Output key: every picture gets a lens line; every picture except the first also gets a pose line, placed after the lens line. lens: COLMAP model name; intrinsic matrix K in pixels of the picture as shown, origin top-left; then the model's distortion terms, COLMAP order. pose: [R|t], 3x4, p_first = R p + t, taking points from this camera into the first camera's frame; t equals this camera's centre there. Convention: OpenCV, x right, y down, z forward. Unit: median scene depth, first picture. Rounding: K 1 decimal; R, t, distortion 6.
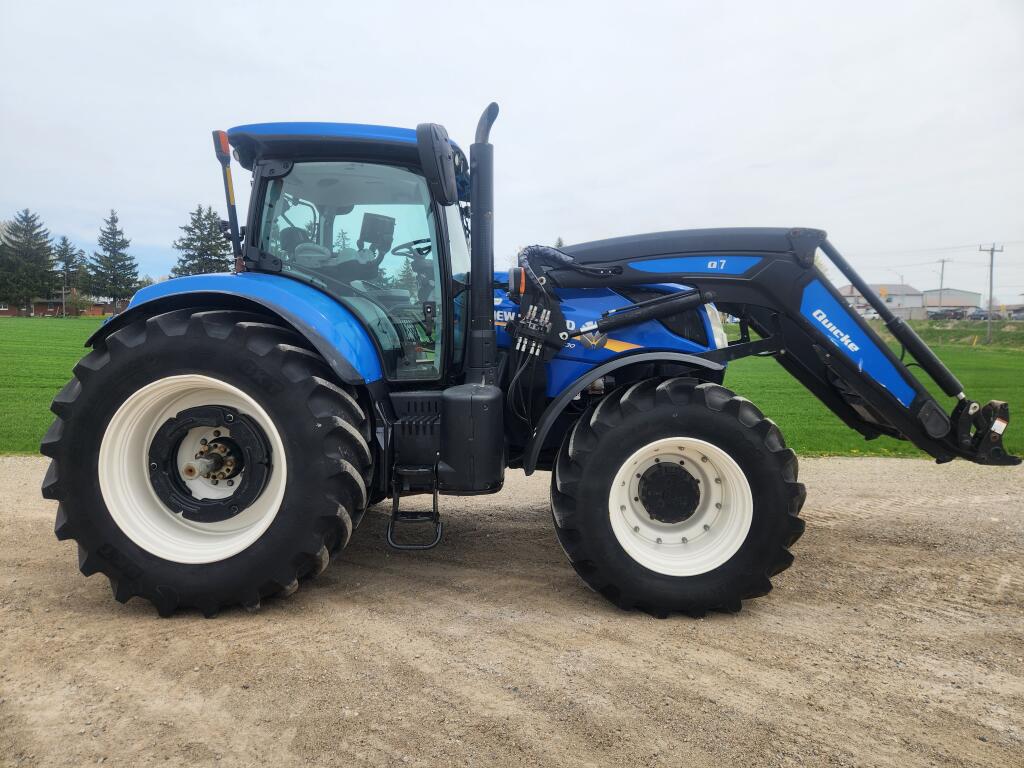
lens RADIAL K [[697.3, 0, 508.7], [0, 697.3, 385.0], [0, 0, 1]] dist [0.029901, 0.004377]
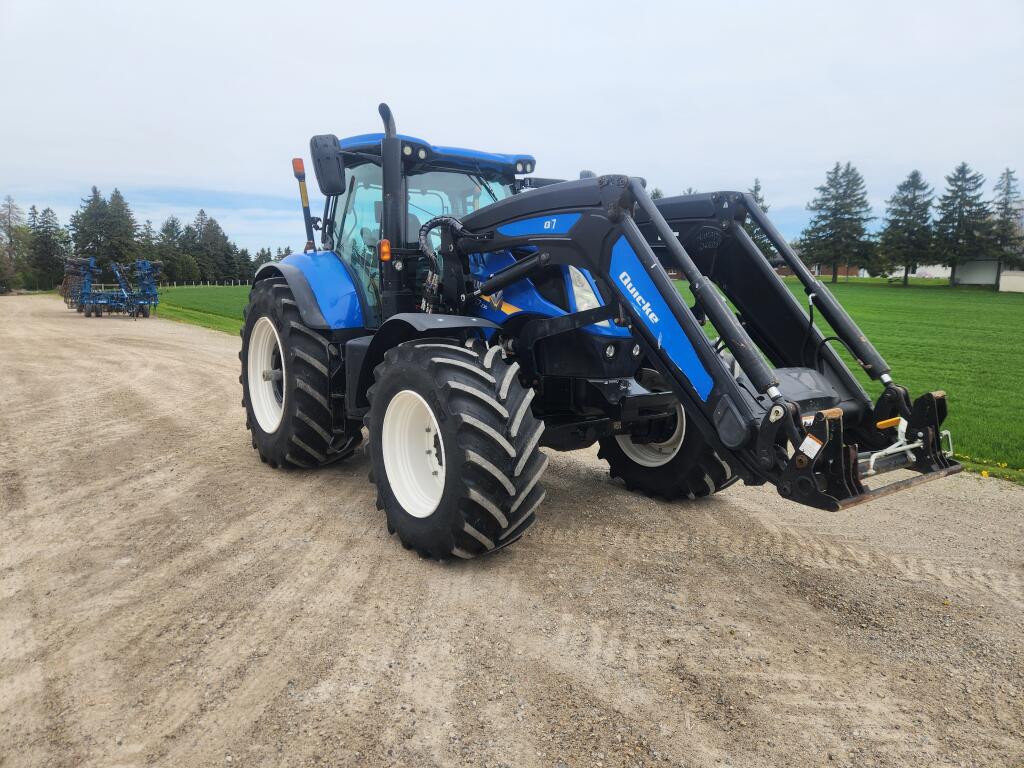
lens RADIAL K [[697.3, 0, 511.1], [0, 697.3, 379.6], [0, 0, 1]] dist [0.029901, 0.004377]
pose [[0.631956, 0.107341, -0.767534, 1.006449], [-0.070691, 0.994217, 0.080839, -0.036785], [0.771773, 0.003171, 0.635890, 0.363508]]
